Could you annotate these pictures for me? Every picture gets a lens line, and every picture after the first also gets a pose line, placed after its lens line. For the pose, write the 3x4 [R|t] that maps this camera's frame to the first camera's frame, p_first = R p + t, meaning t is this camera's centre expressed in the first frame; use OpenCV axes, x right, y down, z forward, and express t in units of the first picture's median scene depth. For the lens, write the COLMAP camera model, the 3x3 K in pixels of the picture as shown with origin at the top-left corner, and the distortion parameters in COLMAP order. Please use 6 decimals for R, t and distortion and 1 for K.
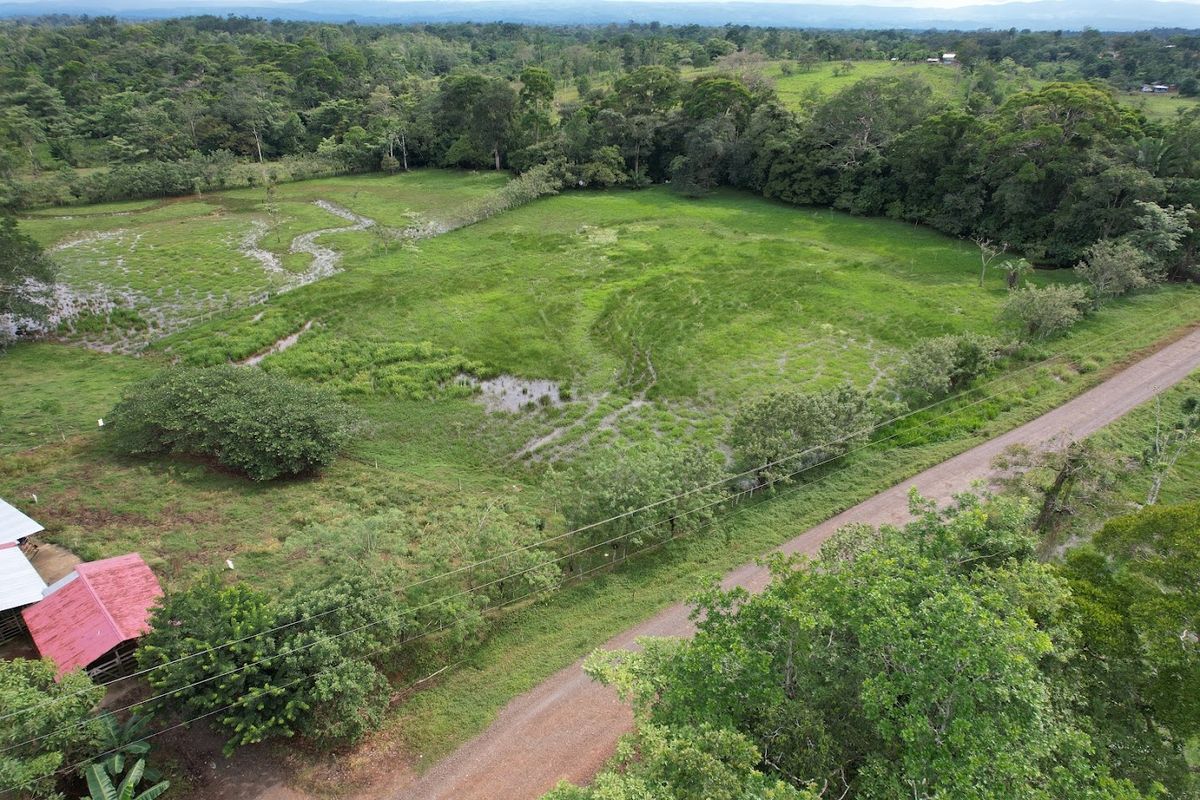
lens RADIAL K [[755.4, 0, 586.3], [0, 755.4, 407.4], [0, 0, 1]] dist [-0.049635, 0.046649]
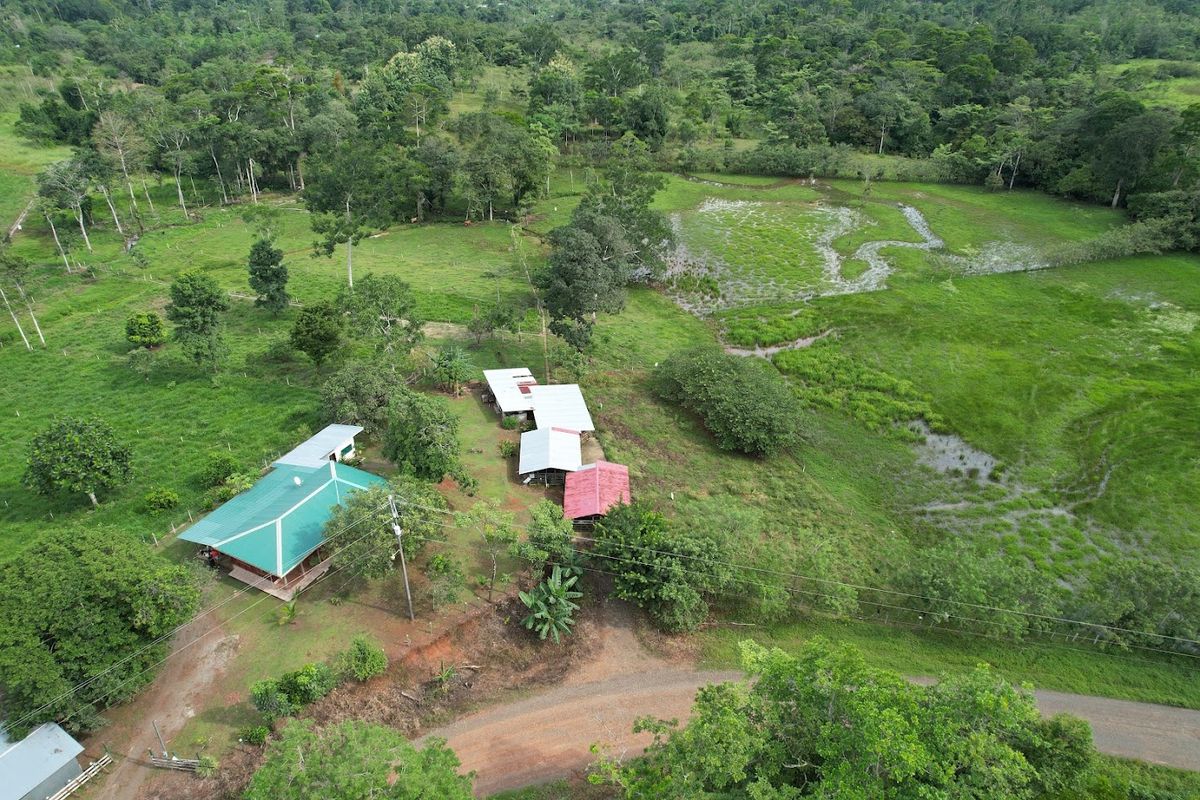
lens RADIAL K [[755.4, 0, 610.8], [0, 755.4, 406.9], [0, 0, 1]] dist [-0.049635, 0.046649]
pose [[0.716308, 0.353340, -0.601709, 0.166798], [-0.317930, 0.932872, 0.169326, -0.101553], [0.621147, 0.070012, 0.780561, -0.168554]]
